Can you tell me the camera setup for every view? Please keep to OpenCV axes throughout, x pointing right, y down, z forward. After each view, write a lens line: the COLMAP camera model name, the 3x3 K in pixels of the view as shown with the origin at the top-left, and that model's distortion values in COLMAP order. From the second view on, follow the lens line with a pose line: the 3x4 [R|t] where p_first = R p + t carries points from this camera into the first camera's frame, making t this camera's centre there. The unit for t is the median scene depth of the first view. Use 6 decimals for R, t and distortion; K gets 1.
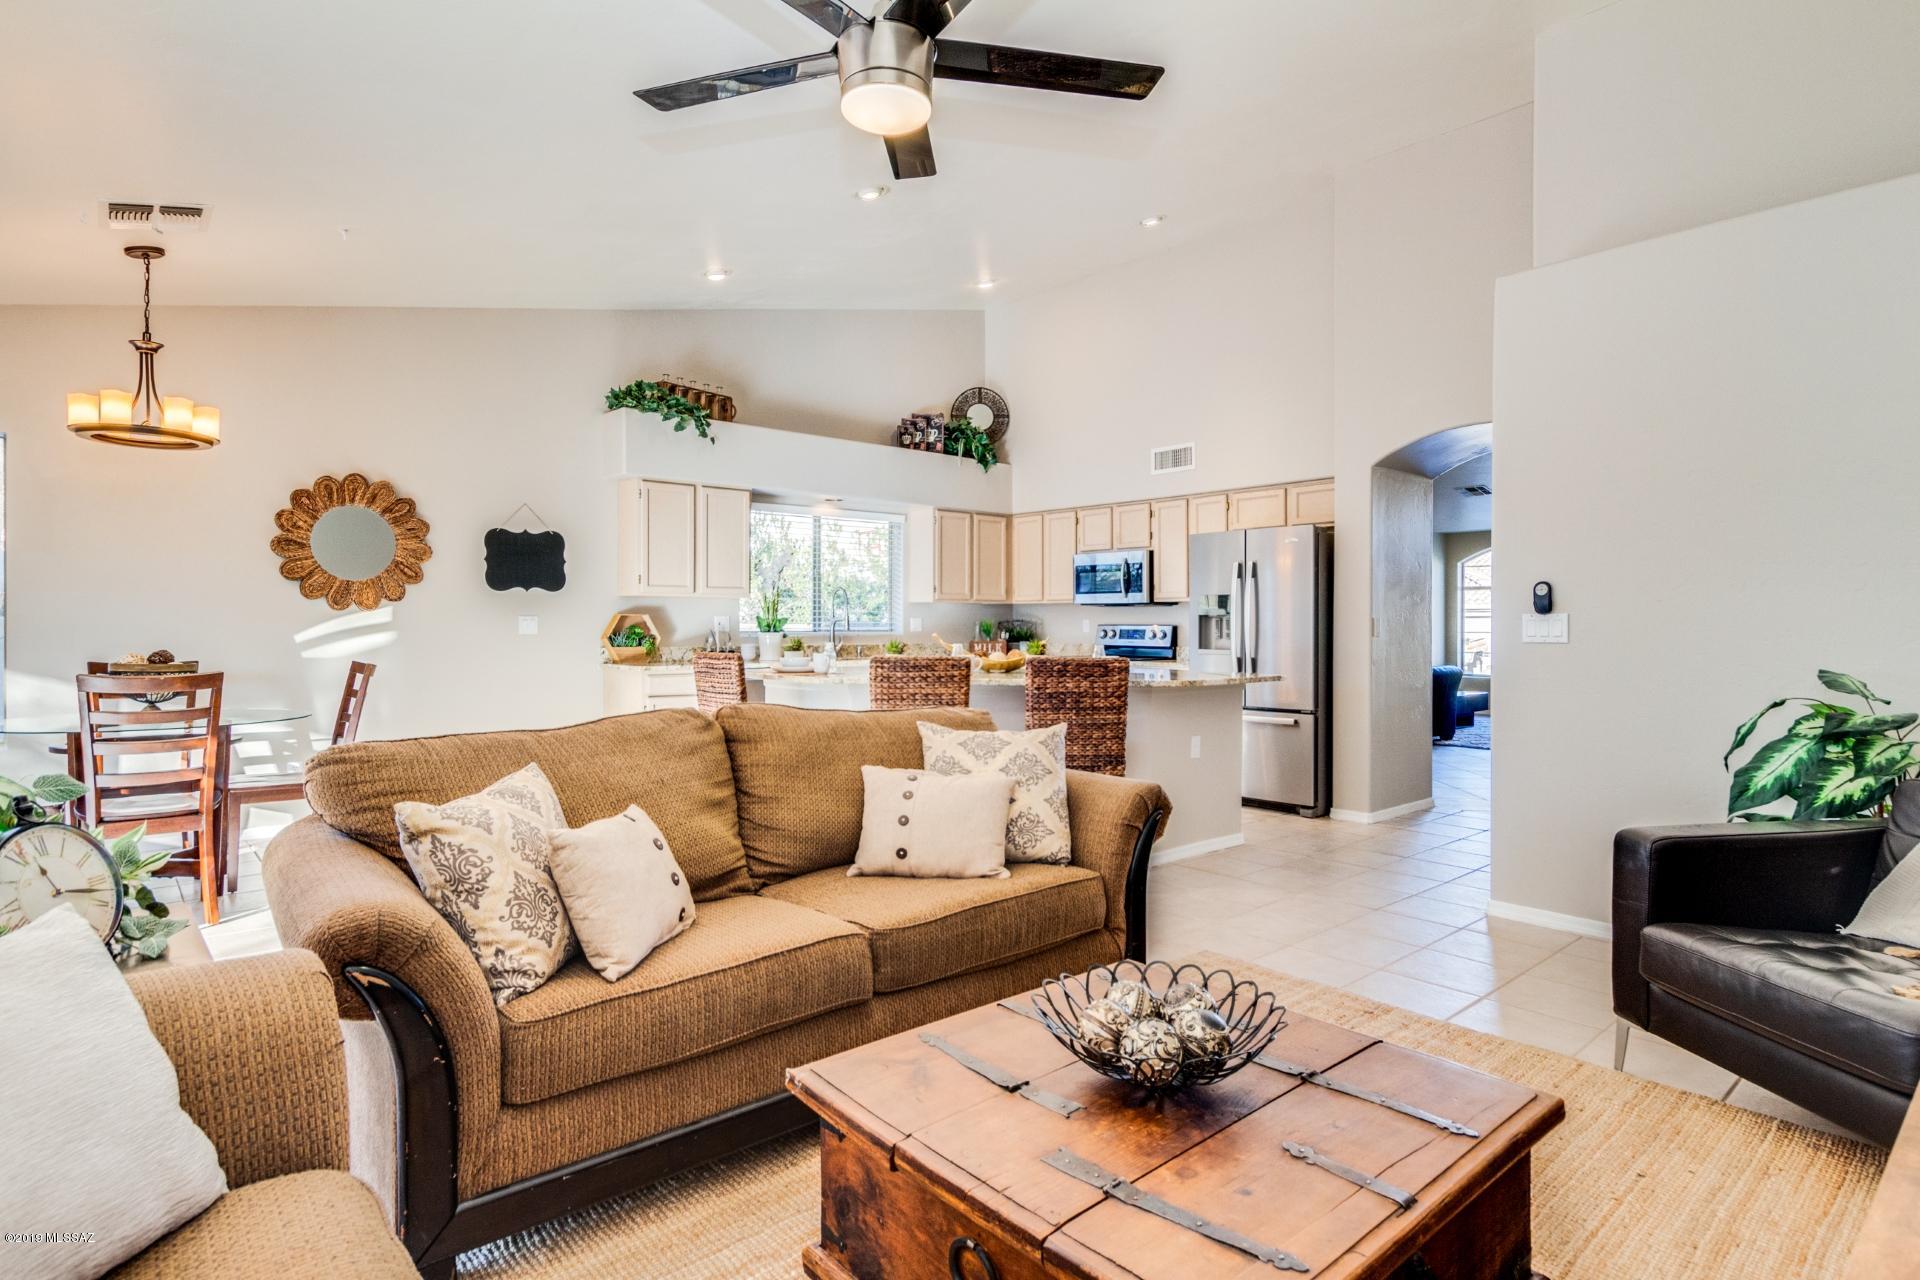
lens RADIAL K [[986.3, 0, 959.0], [0, 986.3, 630.6], [0, 0, 1]] dist [-0.000228, -0.000670]
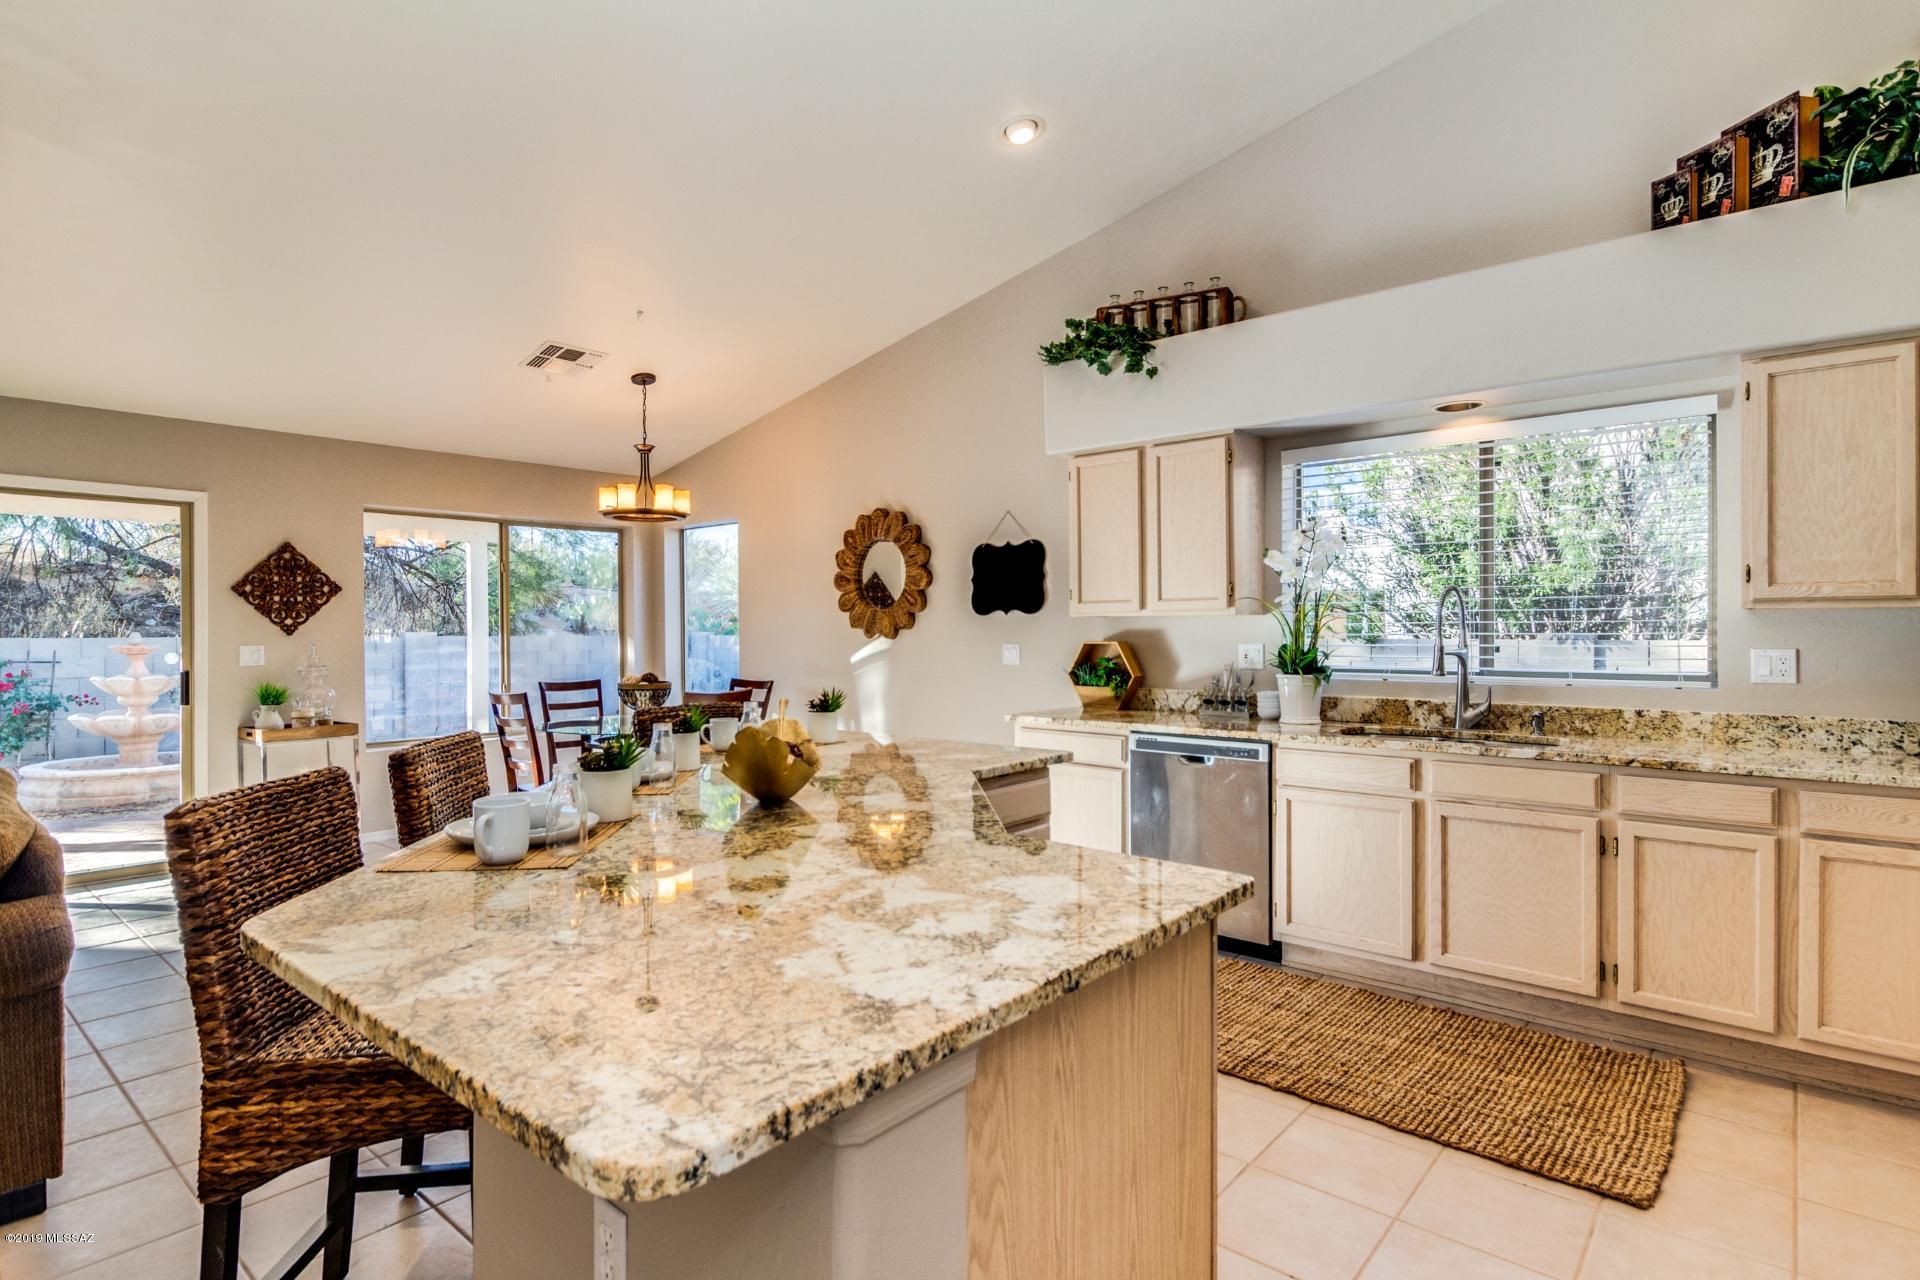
lens RADIAL K [[986.3, 0, 957.5], [0, 986.3, 636.5], [0, 0, 1]] dist [-0.000228, -0.000670]
pose [[0.135119, 0.010355, -0.990775, 0.370039], [0.002475, 0.999939, 0.010788, -0.028190], [0.990826, -0.003909, 0.135085, 0.787291]]
